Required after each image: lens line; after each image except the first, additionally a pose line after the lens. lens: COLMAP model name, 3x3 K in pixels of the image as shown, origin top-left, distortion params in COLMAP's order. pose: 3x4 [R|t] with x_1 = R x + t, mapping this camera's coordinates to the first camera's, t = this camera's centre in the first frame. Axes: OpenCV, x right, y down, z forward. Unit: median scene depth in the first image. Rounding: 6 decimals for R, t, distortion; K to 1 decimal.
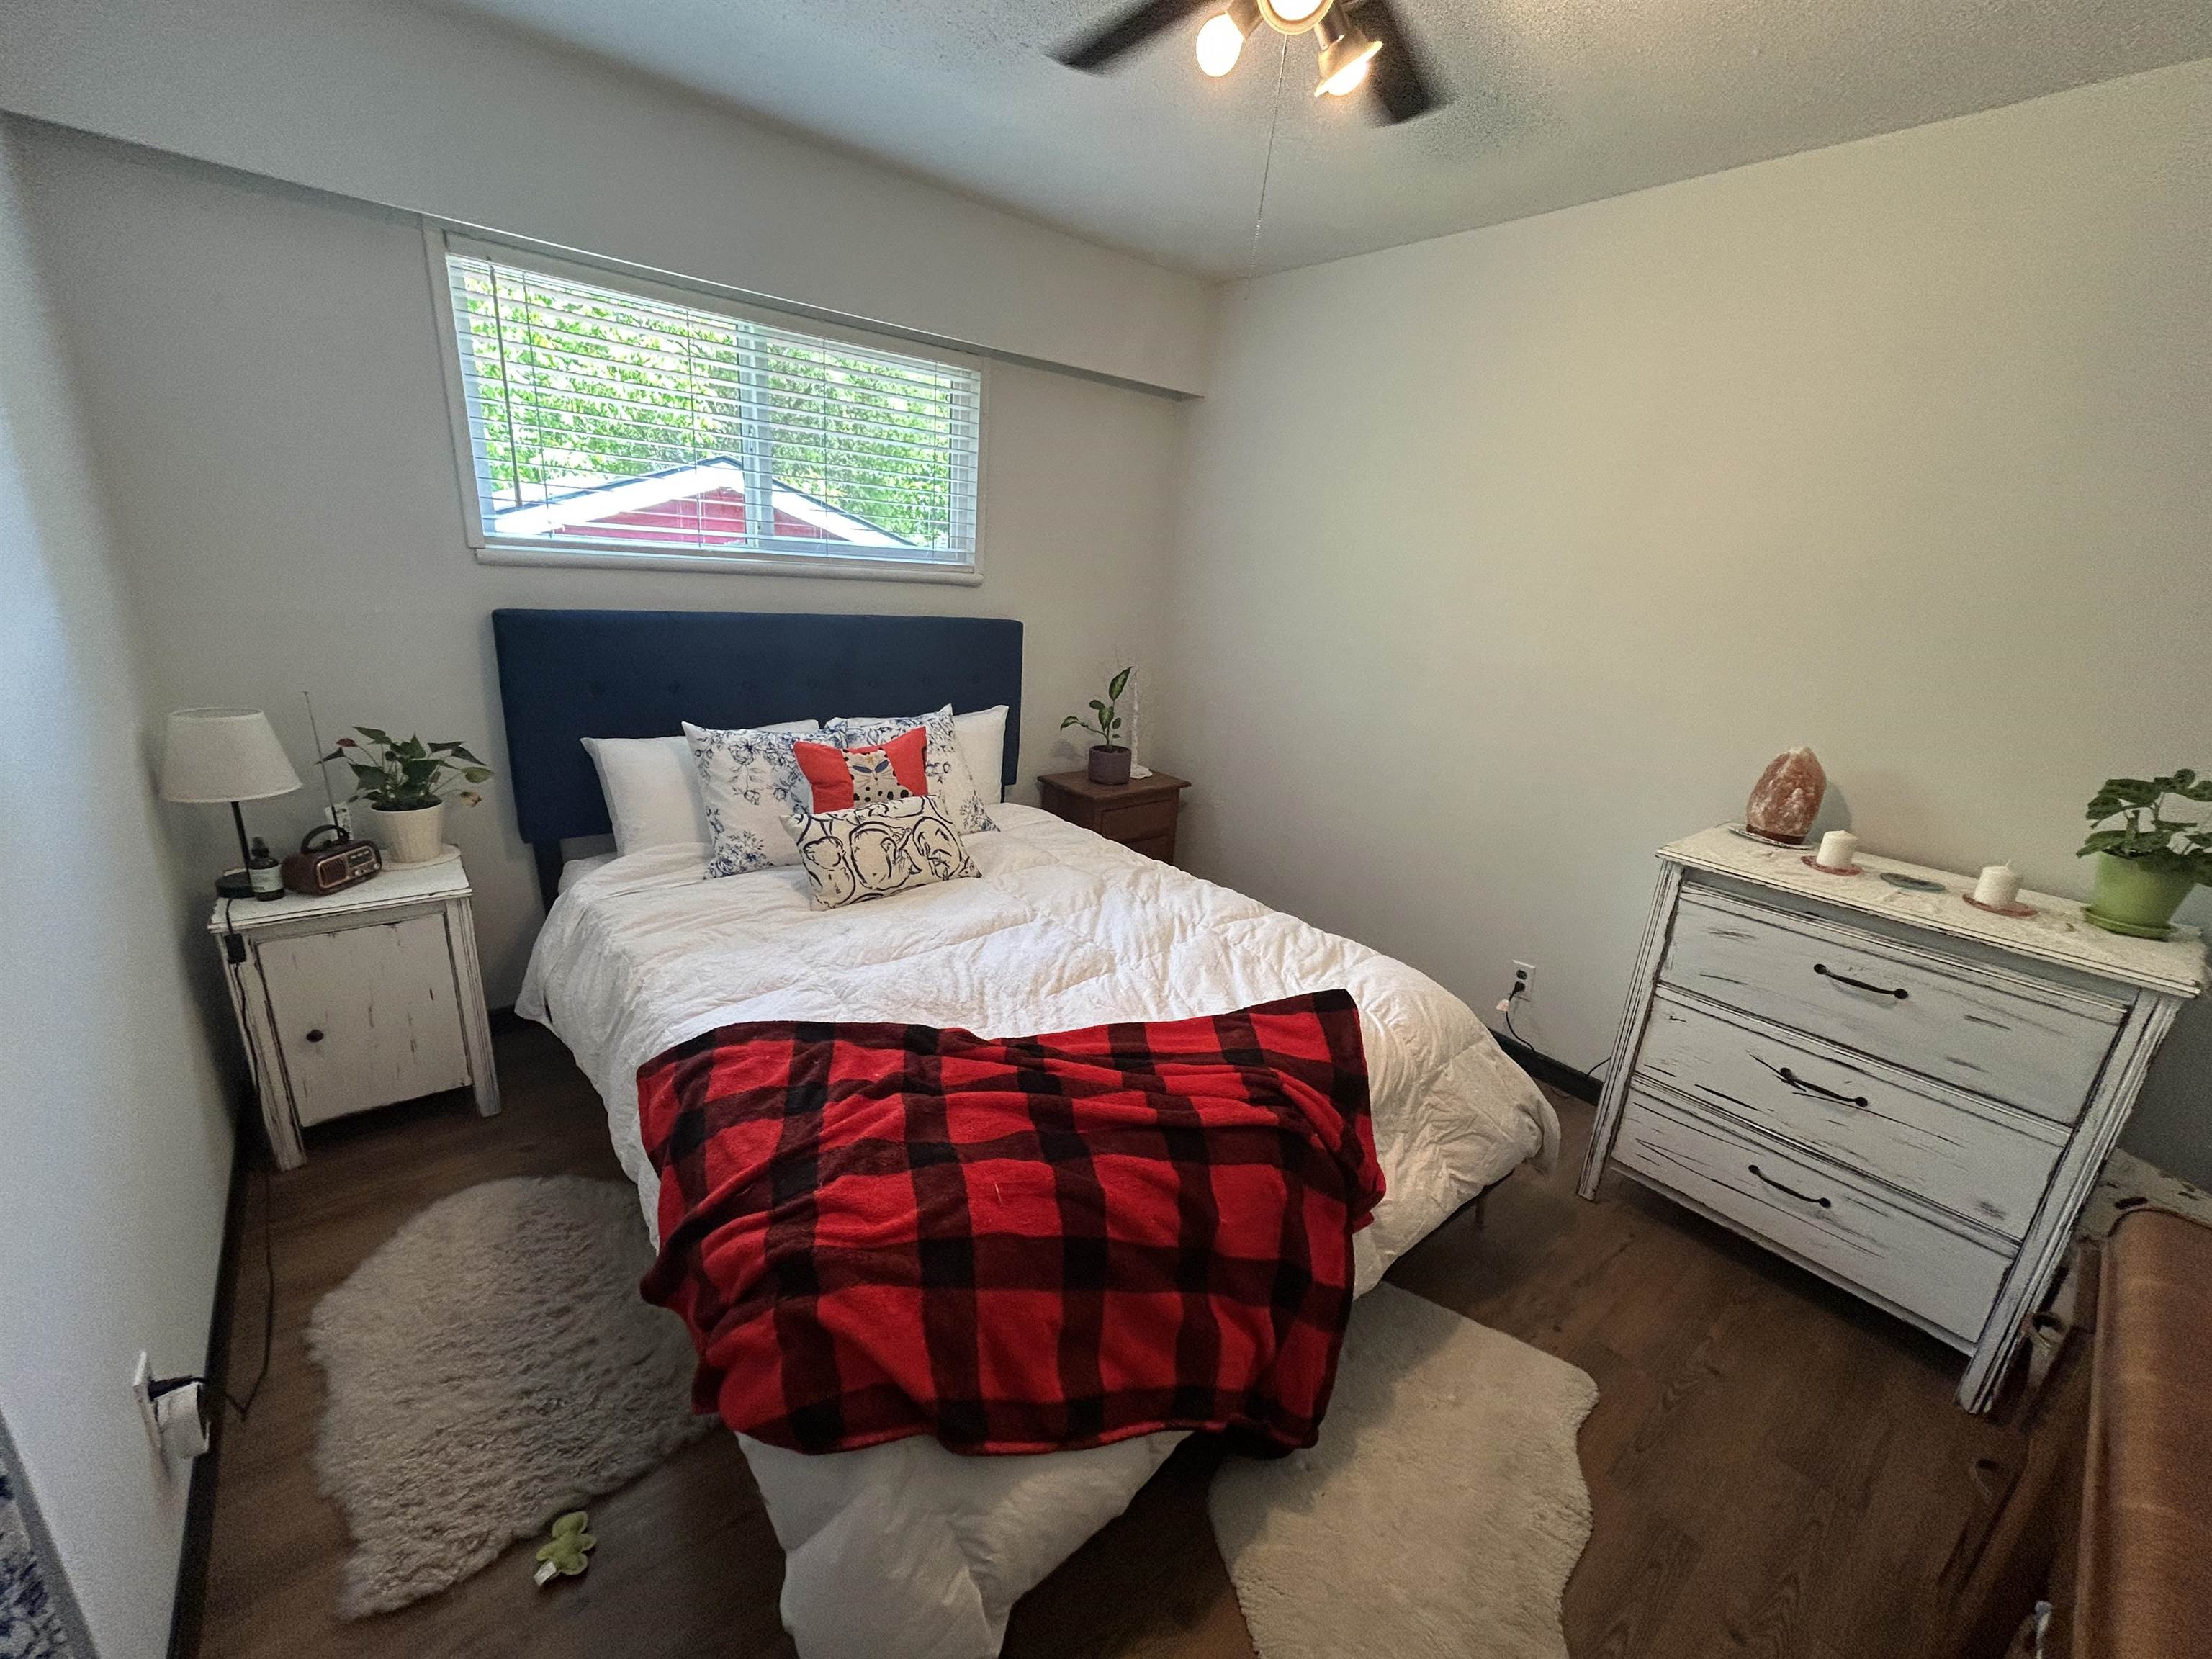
lens RADIAL K [[891.7, 0, 1109.4], [0, 891.7, 834.4], [0, 0, 1]] dist [-0.003217, 0.002609]
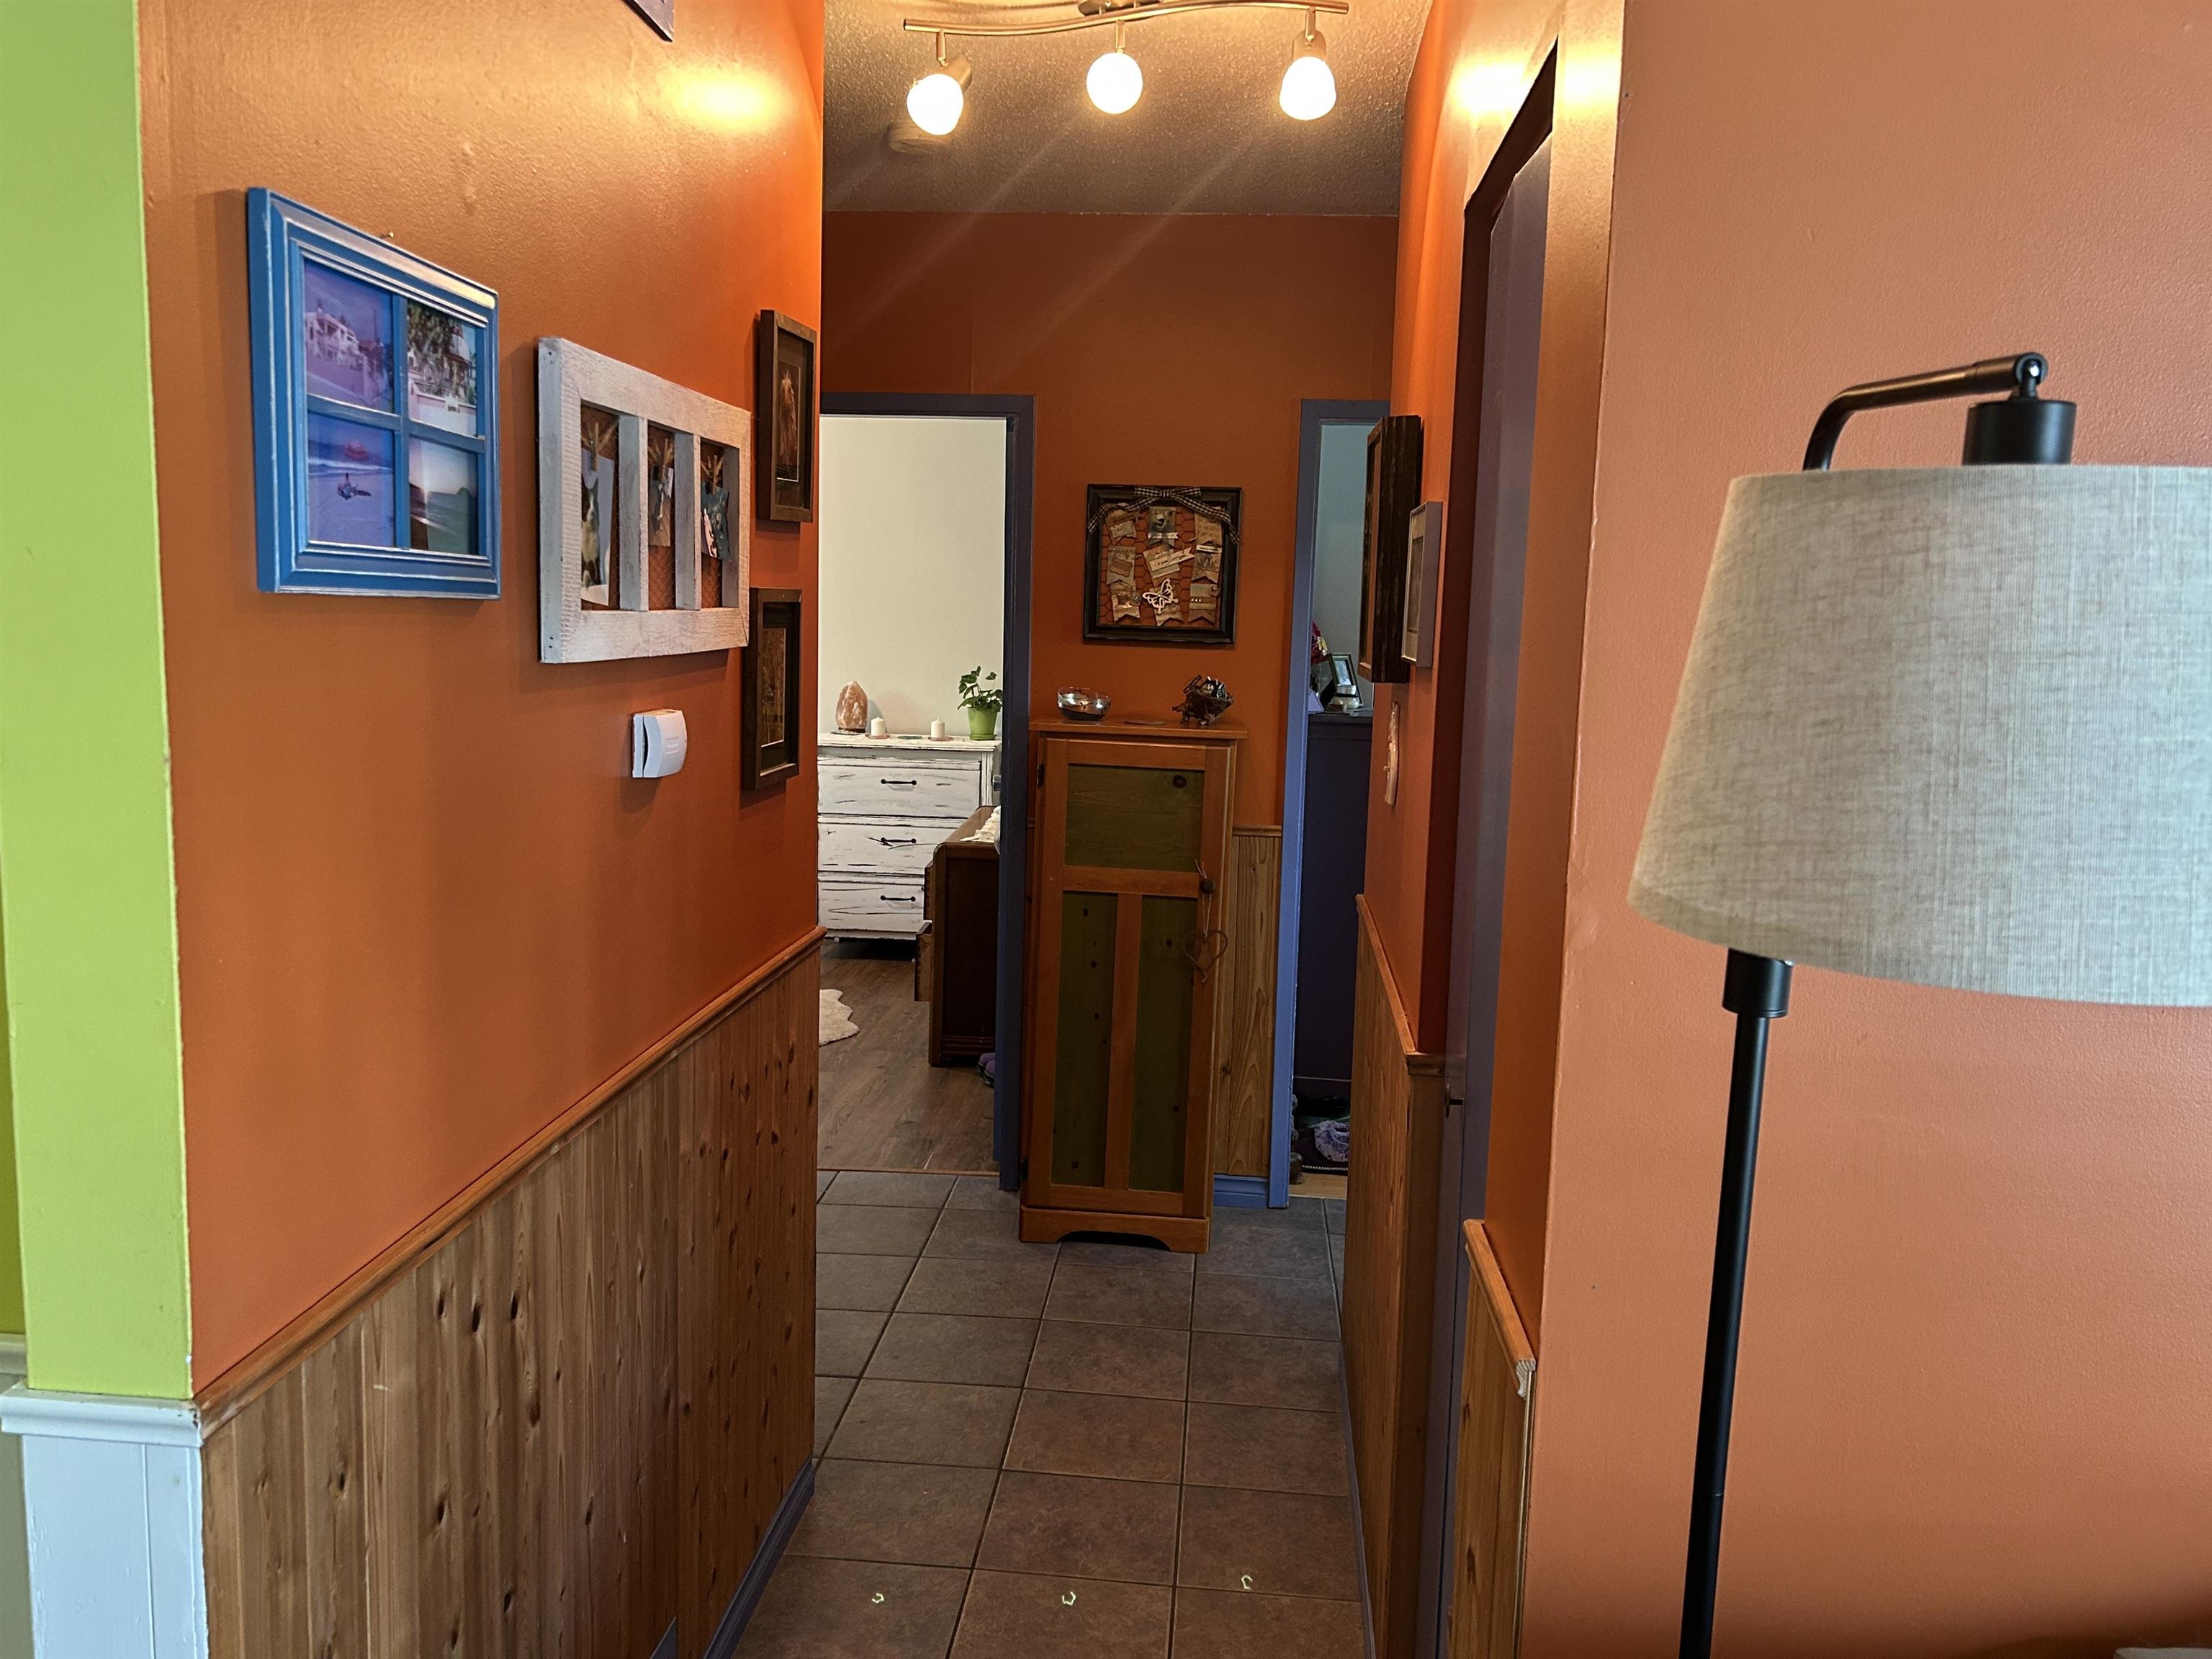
lens RADIAL K [[1739.1, 0, 1106.4], [0, 1739.1, 830.7], [0, 0, 1]] dist [0.002559, 0.000064]
pose [[0.697354, -0.134105, 0.704069, -1.551690], [0.224716, 0.973718, -0.037107, 0.494881], [-0.680589, 0.184092, 0.709161, -2.006590]]
